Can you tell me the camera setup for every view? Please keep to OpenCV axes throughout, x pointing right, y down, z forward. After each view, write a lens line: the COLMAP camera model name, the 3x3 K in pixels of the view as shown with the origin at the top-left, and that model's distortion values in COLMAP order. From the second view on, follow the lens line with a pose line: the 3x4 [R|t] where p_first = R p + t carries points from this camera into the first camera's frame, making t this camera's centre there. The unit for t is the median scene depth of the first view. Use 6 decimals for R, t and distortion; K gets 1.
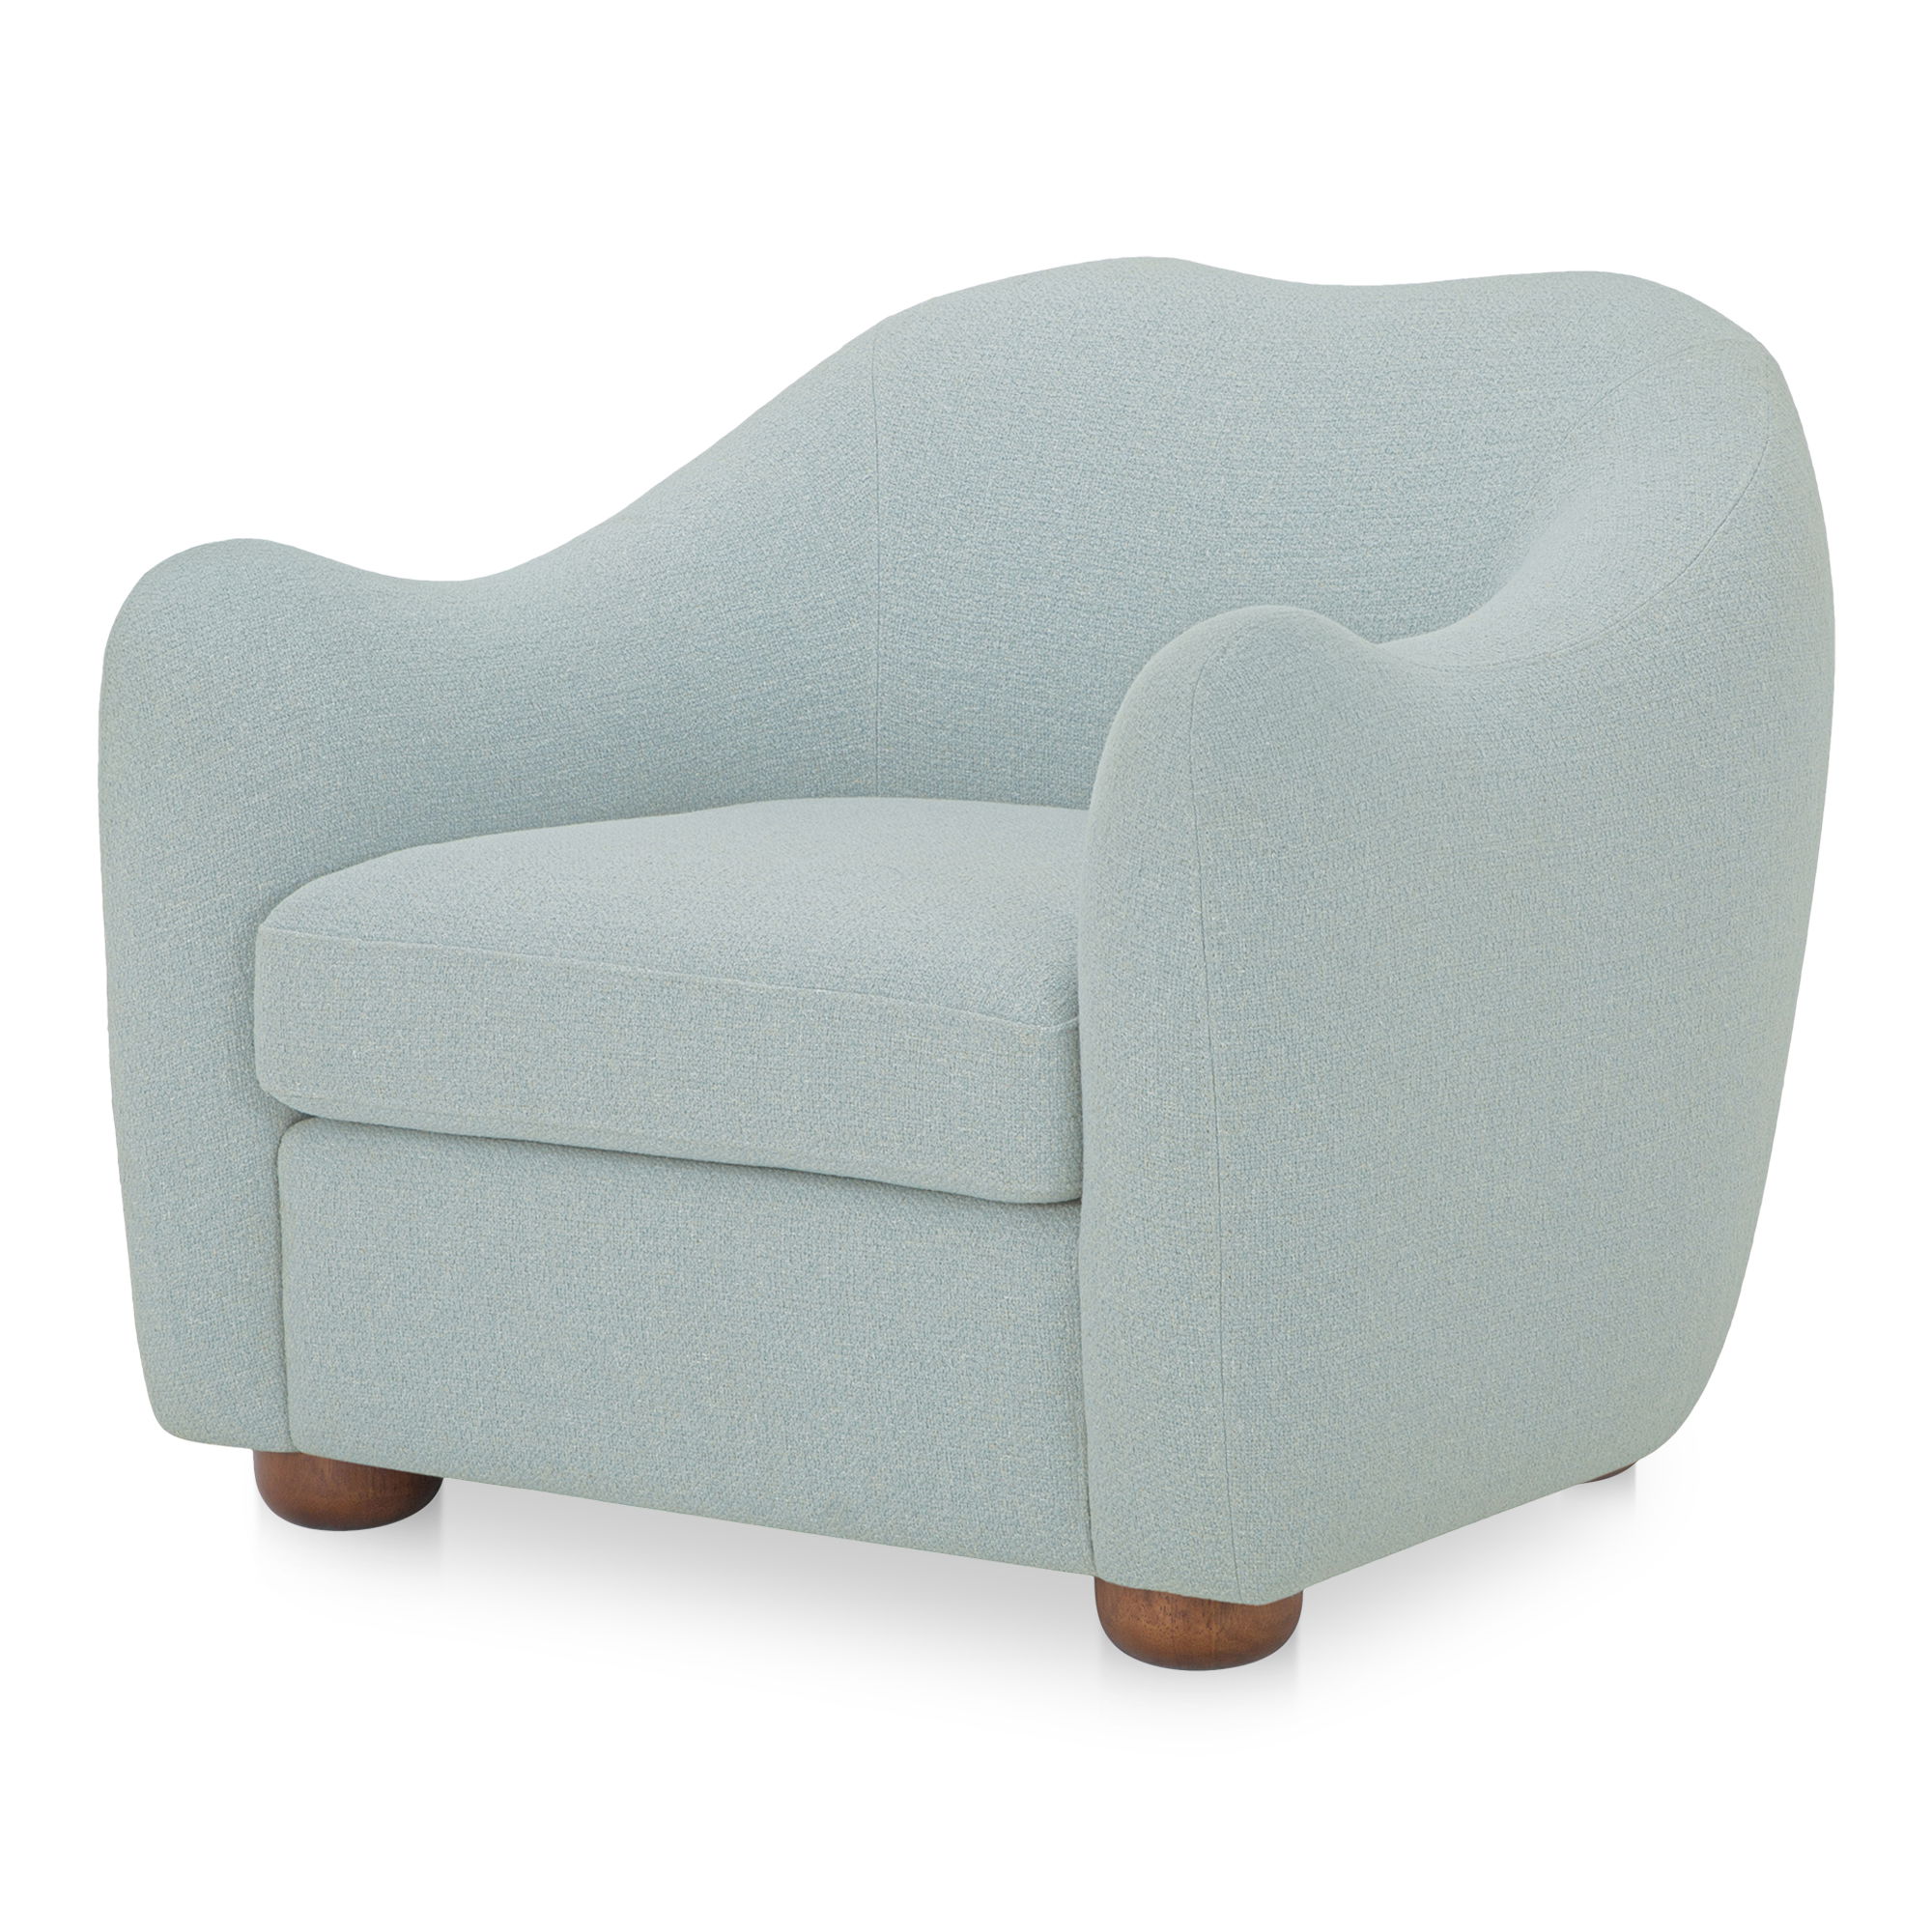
lens RADIAL K [[7582.4, 0, 969.9], [0, 7582.4, 976.5], [0, 0, 1]] dist [0.200951, 0.000000]
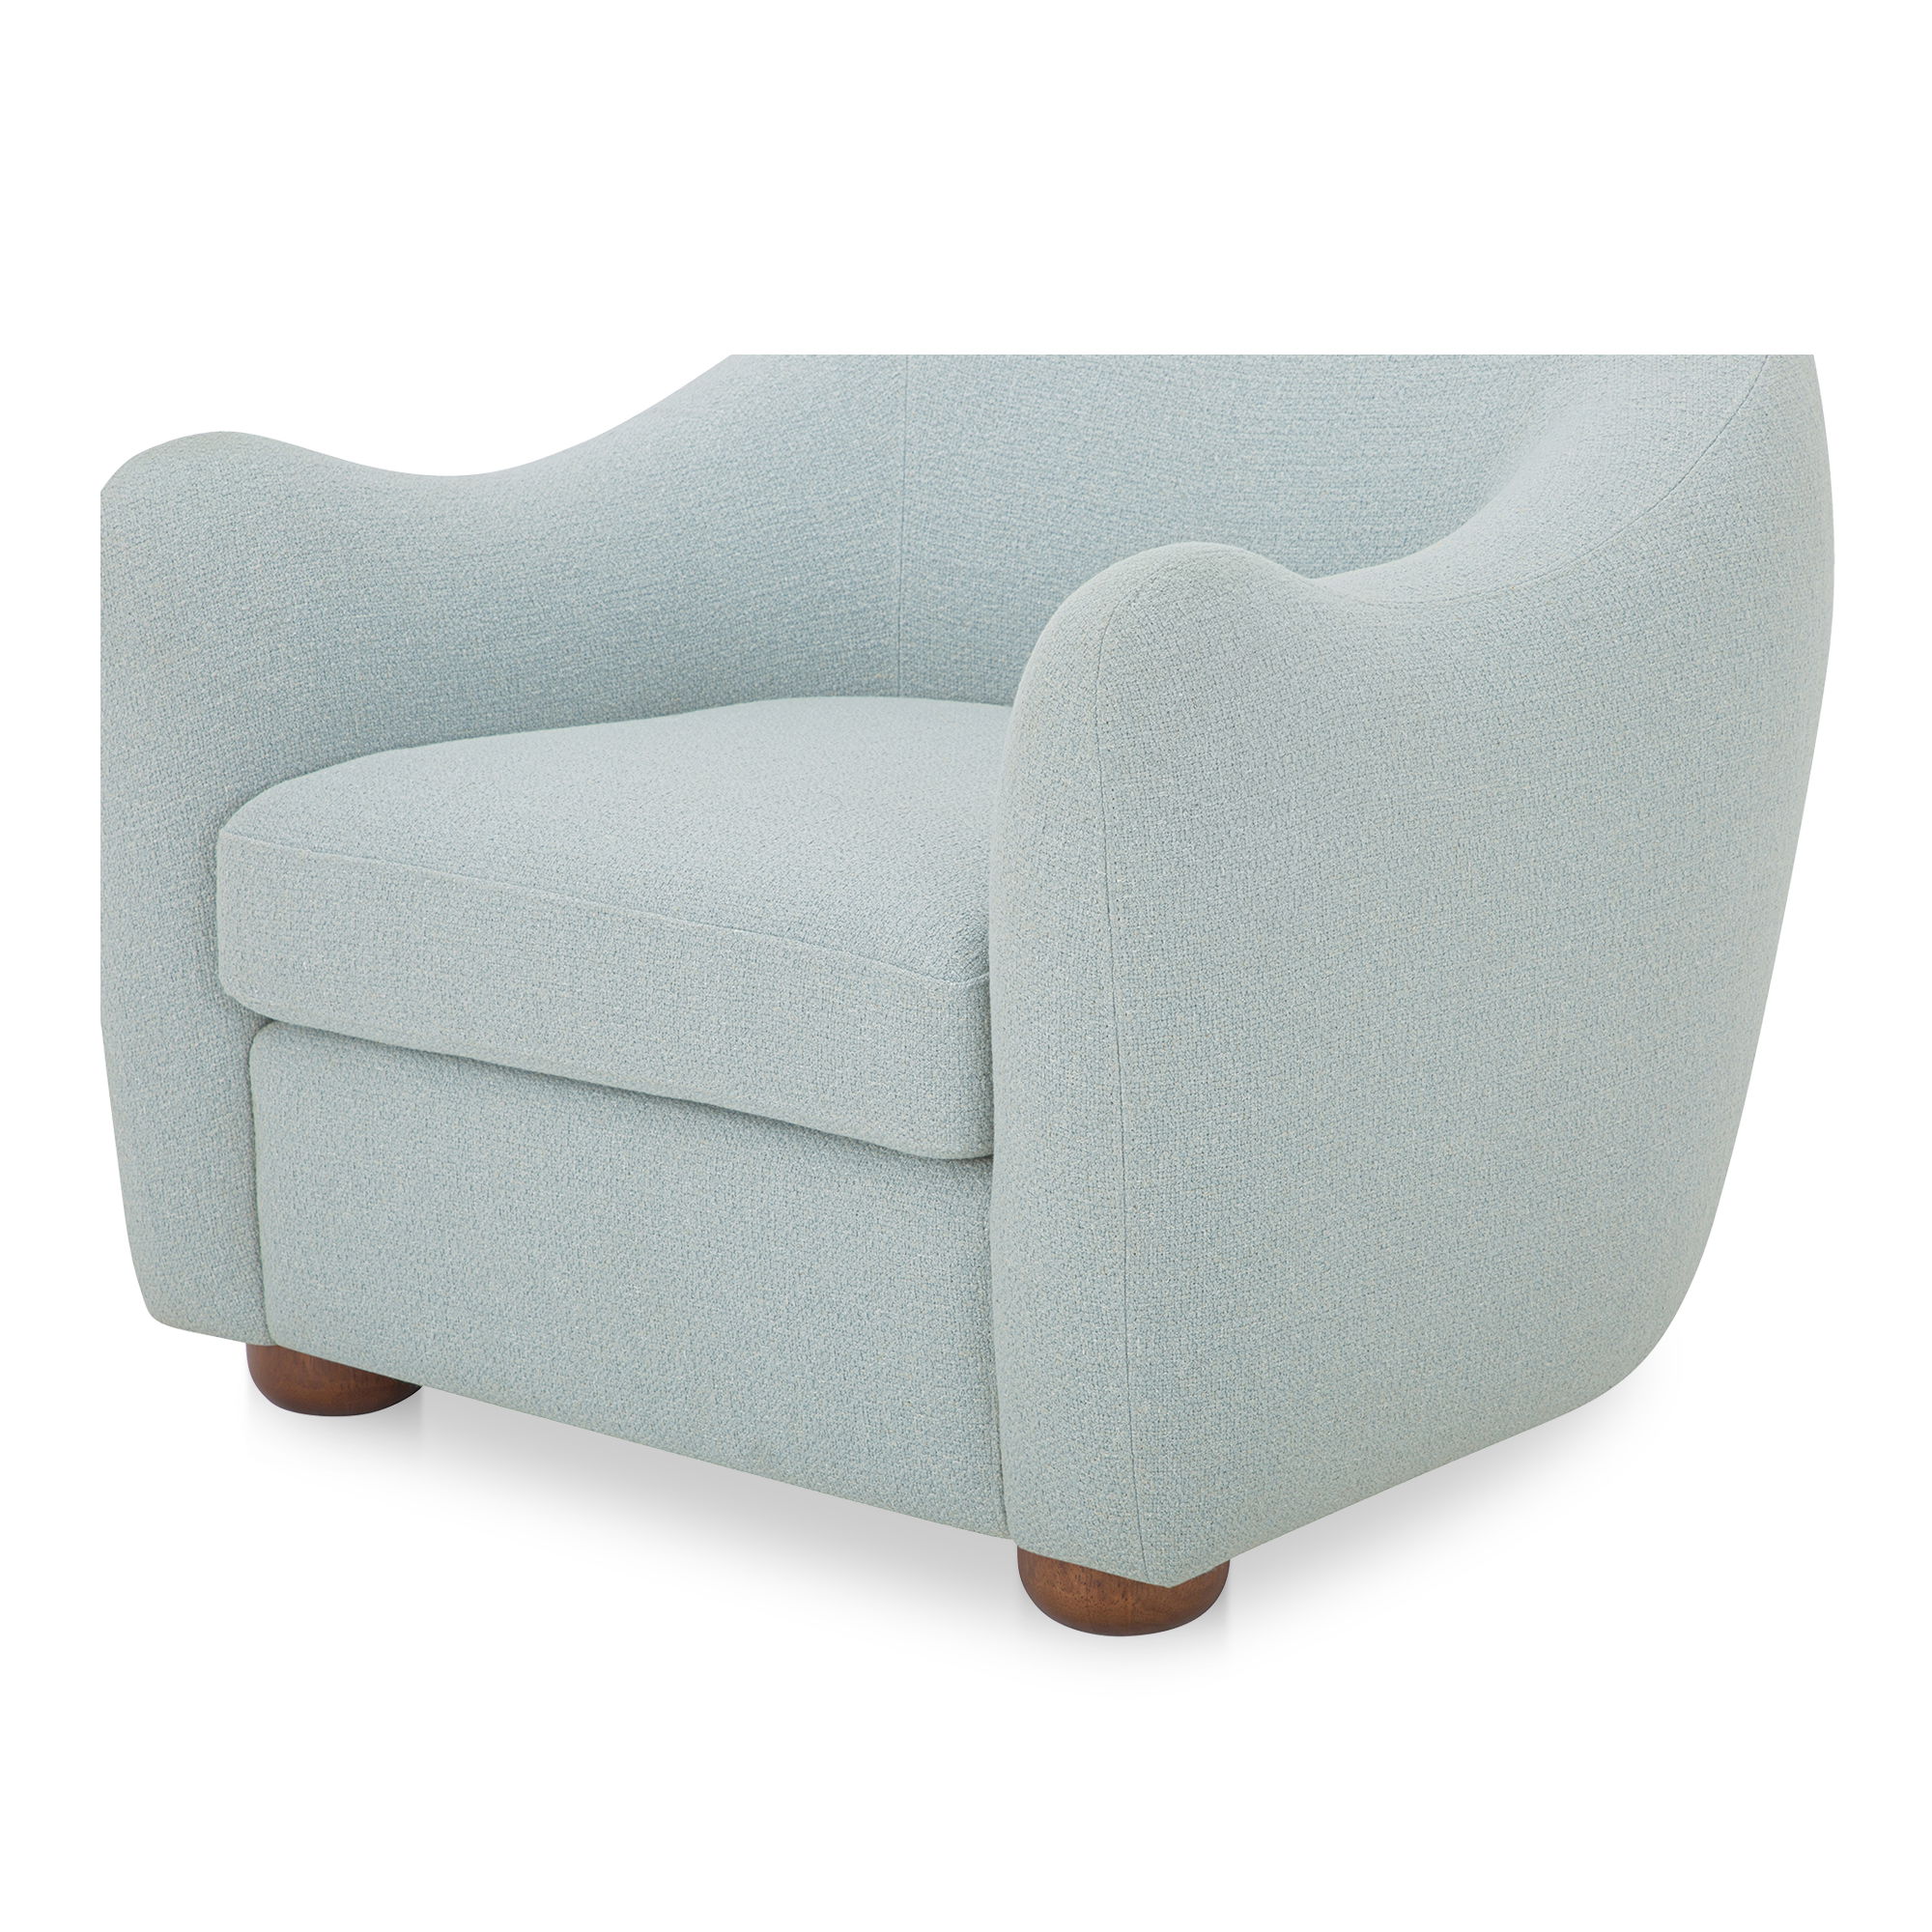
lens RADIAL K [[5200.1, 0, 1067.6], [0, 5200.1, 1023.9], [0, 0, 1]] dist [0.419036, 0.000000]
pose [[0.997914, 0.021029, -0.061044, 0.060331], [-0.016463, 0.997096, 0.074354, -0.034845], [0.062430, -0.073194, 0.995362, 0.325748]]
